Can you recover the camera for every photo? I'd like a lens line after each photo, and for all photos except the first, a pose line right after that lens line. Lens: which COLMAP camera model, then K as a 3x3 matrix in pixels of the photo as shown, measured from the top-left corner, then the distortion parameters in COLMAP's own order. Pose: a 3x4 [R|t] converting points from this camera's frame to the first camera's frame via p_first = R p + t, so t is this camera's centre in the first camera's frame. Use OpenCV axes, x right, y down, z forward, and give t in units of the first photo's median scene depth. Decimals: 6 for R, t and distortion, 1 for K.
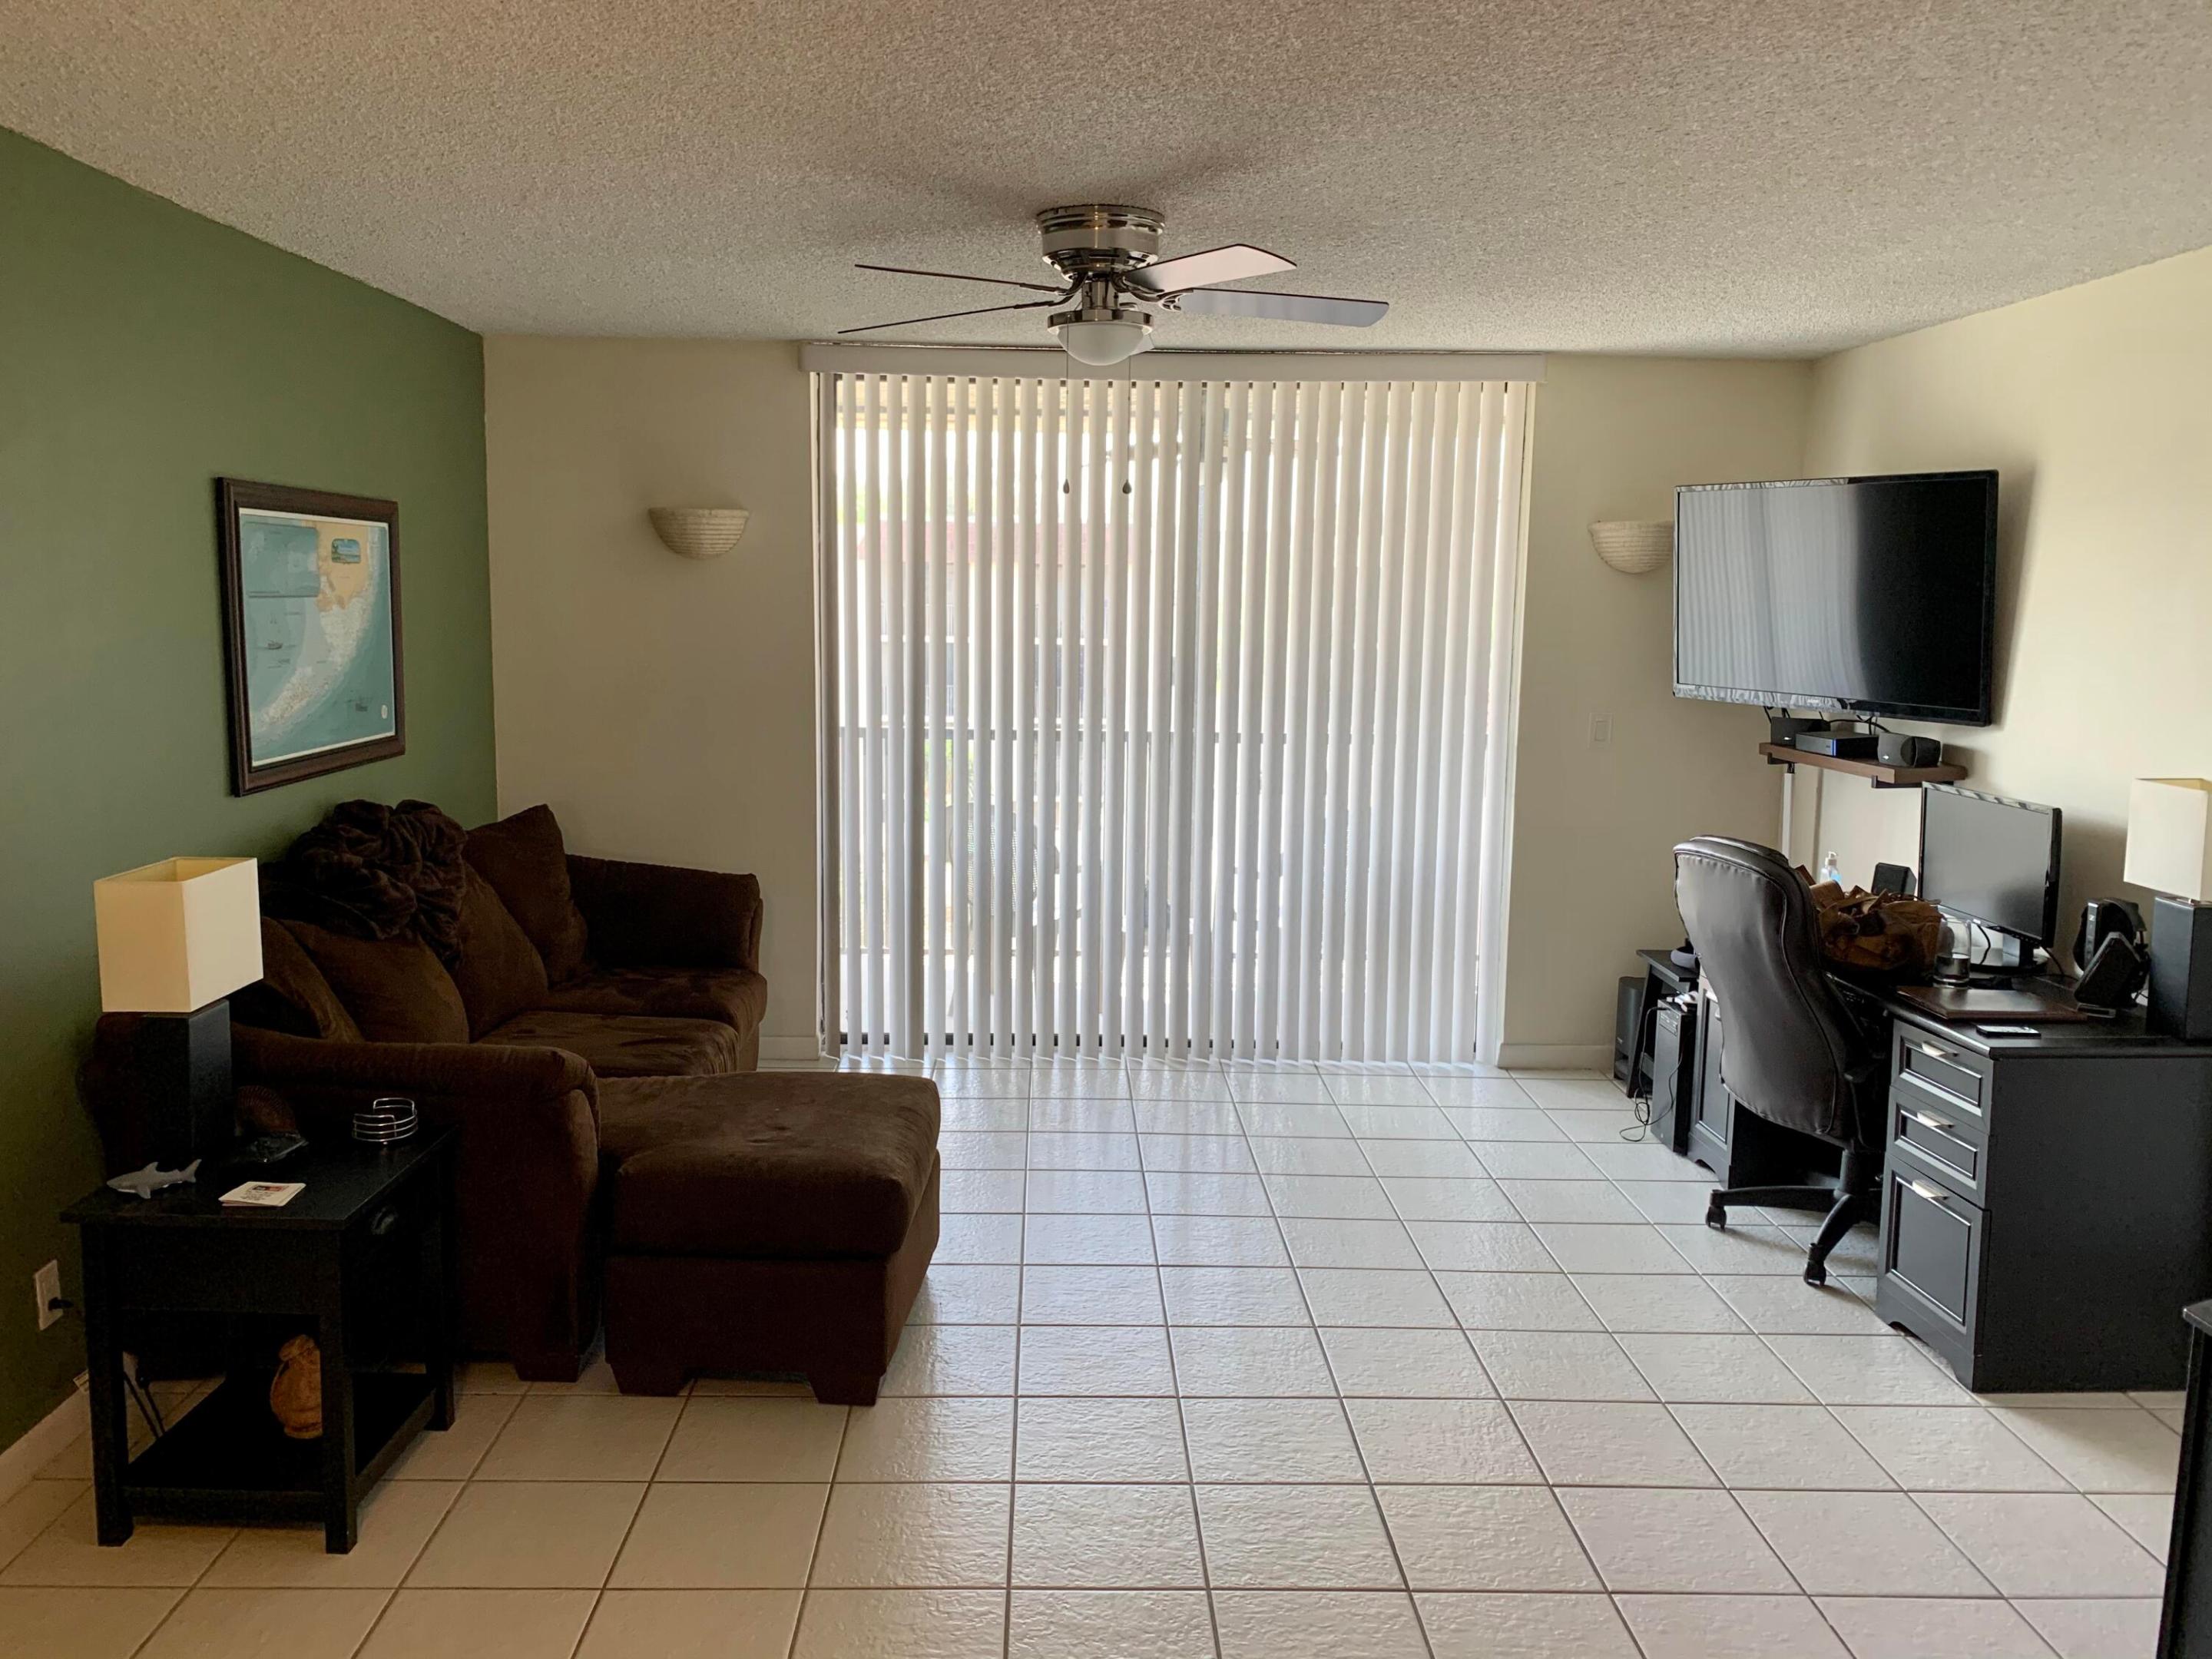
lens RADIAL K [[1738.5, 0, 1092.7], [0, 1738.5, 822.7], [0, 0, 1]] dist [0.043624, -0.009970]
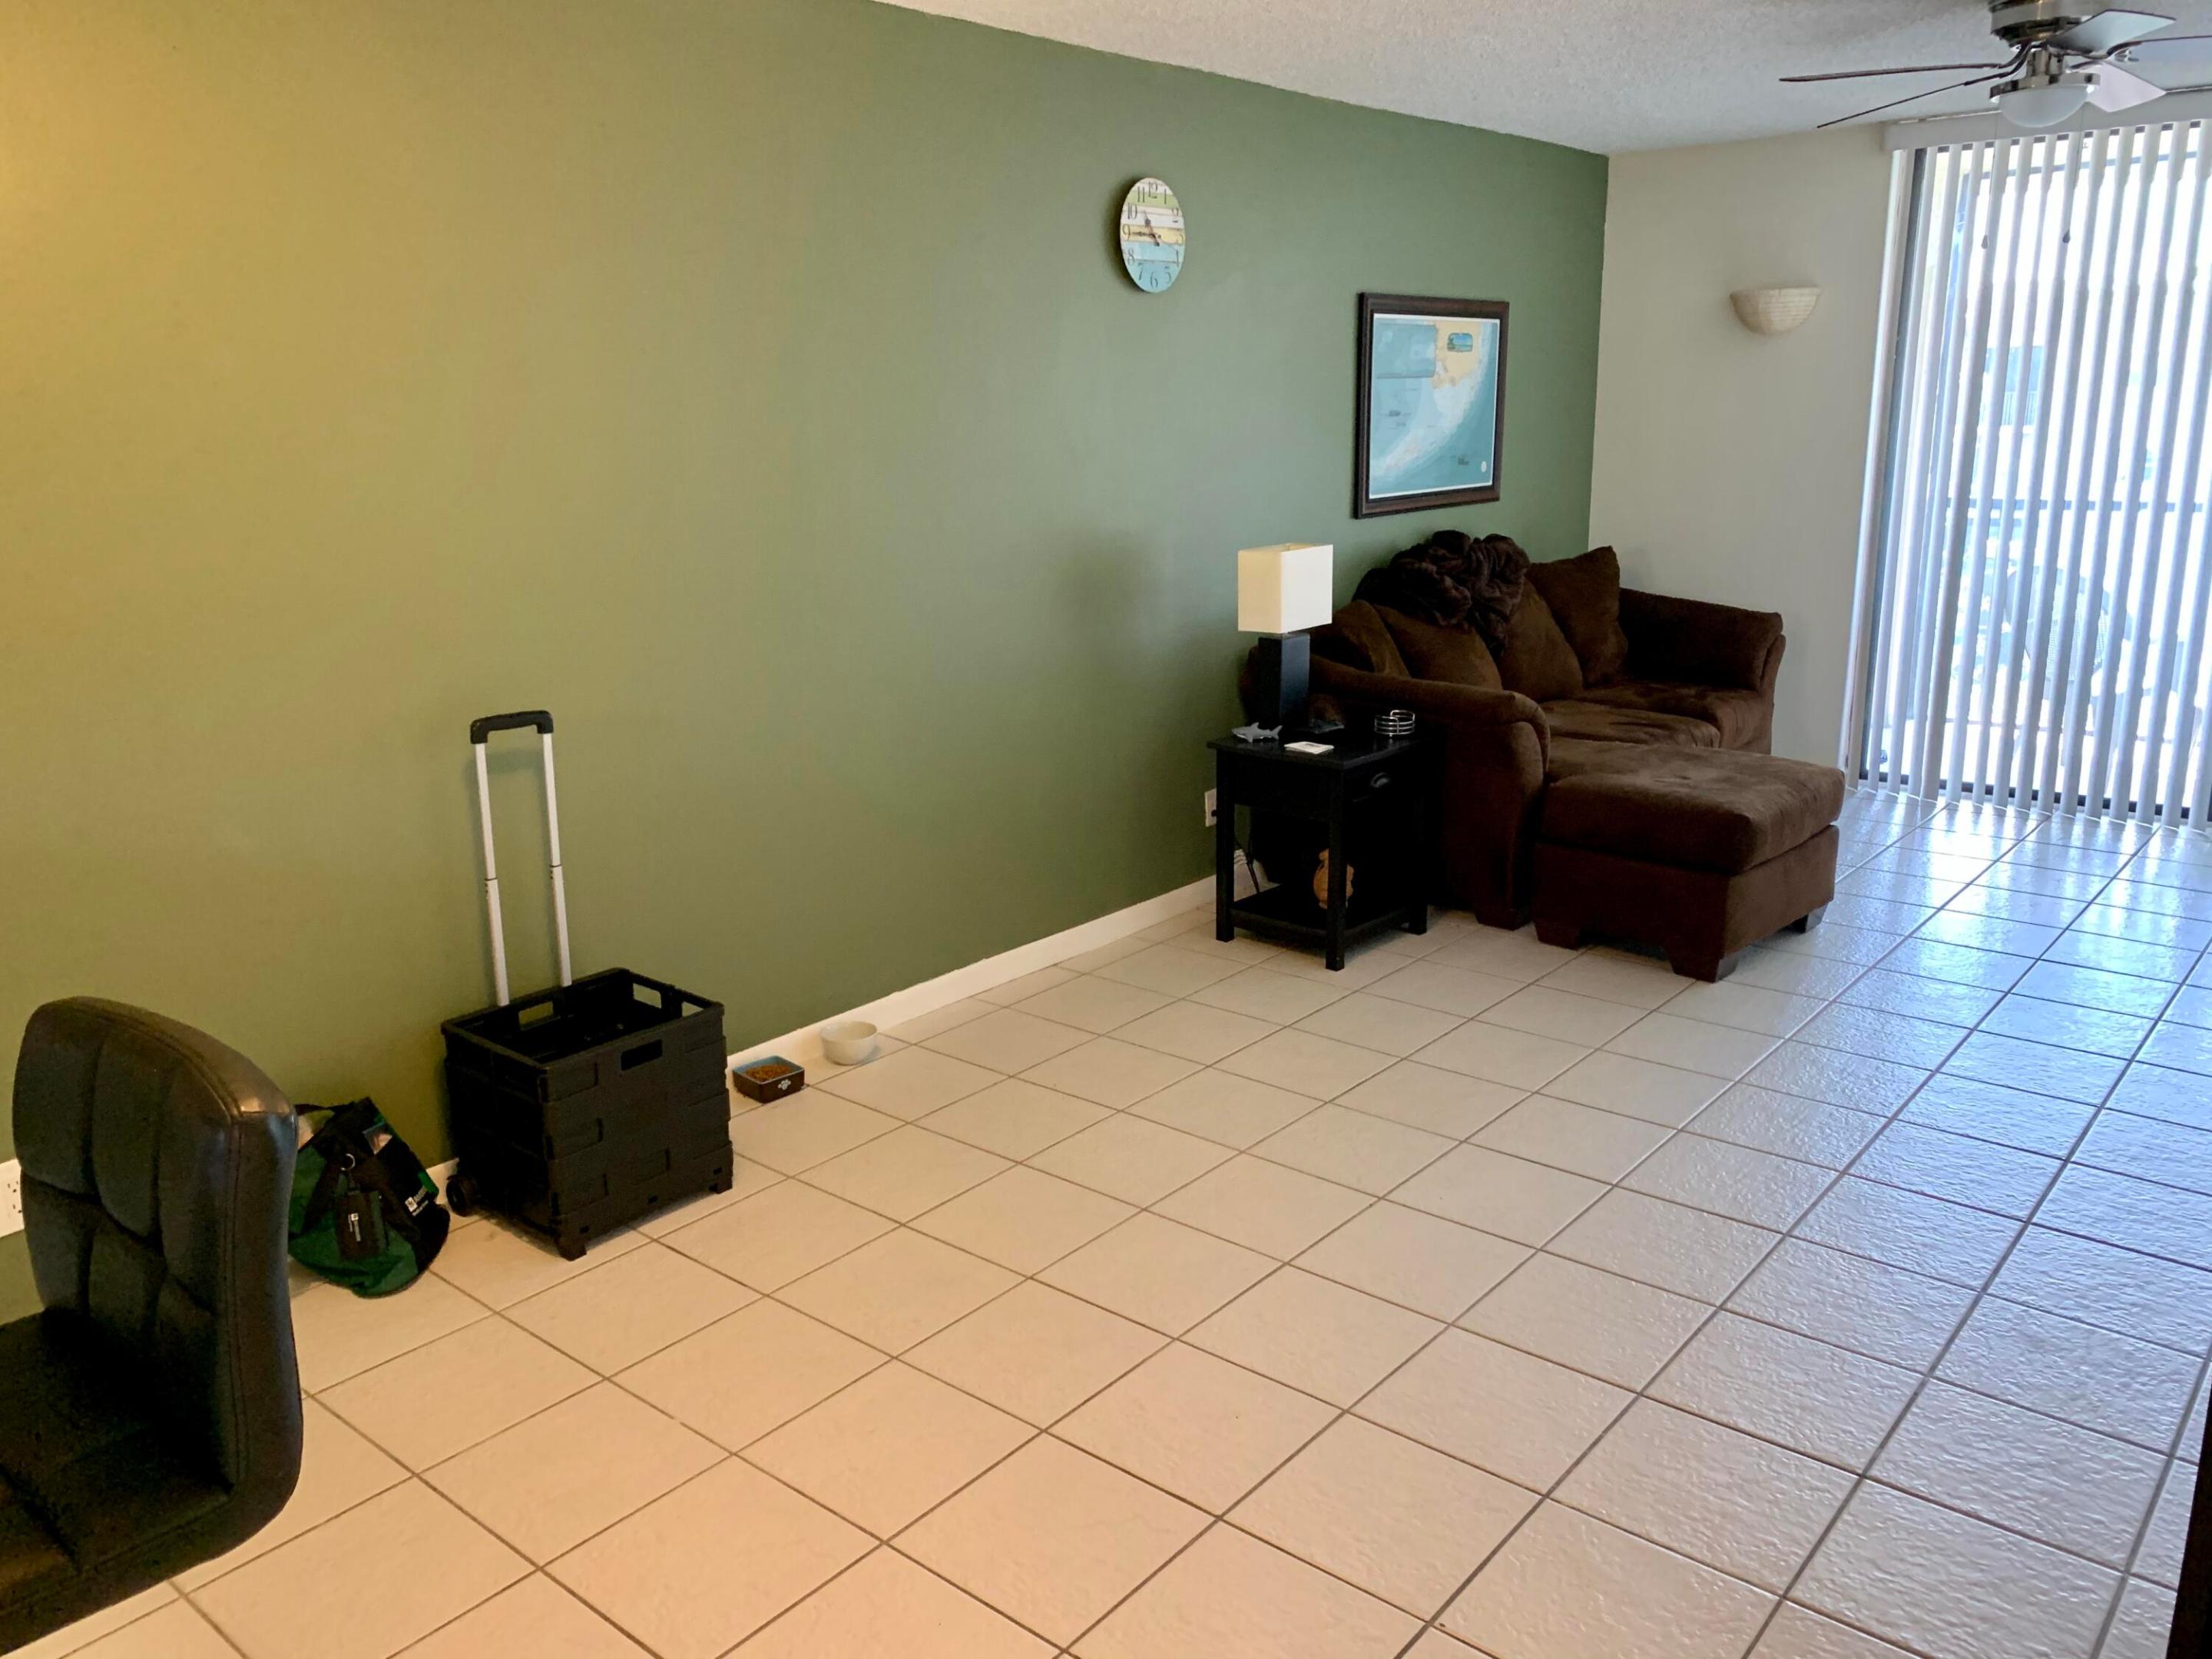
lens RADIAL K [[1738.5, 0, 1105.7], [0, 1738.5, 823.4], [0, 0, 1]] dist [0.043624, -0.009970]
pose [[0.766212, 0.124514, -0.630409, 0.291593], [-0.056202, 0.990273, 0.127283, 0.062631], [0.640125, -0.062095, 0.765757, -0.254150]]
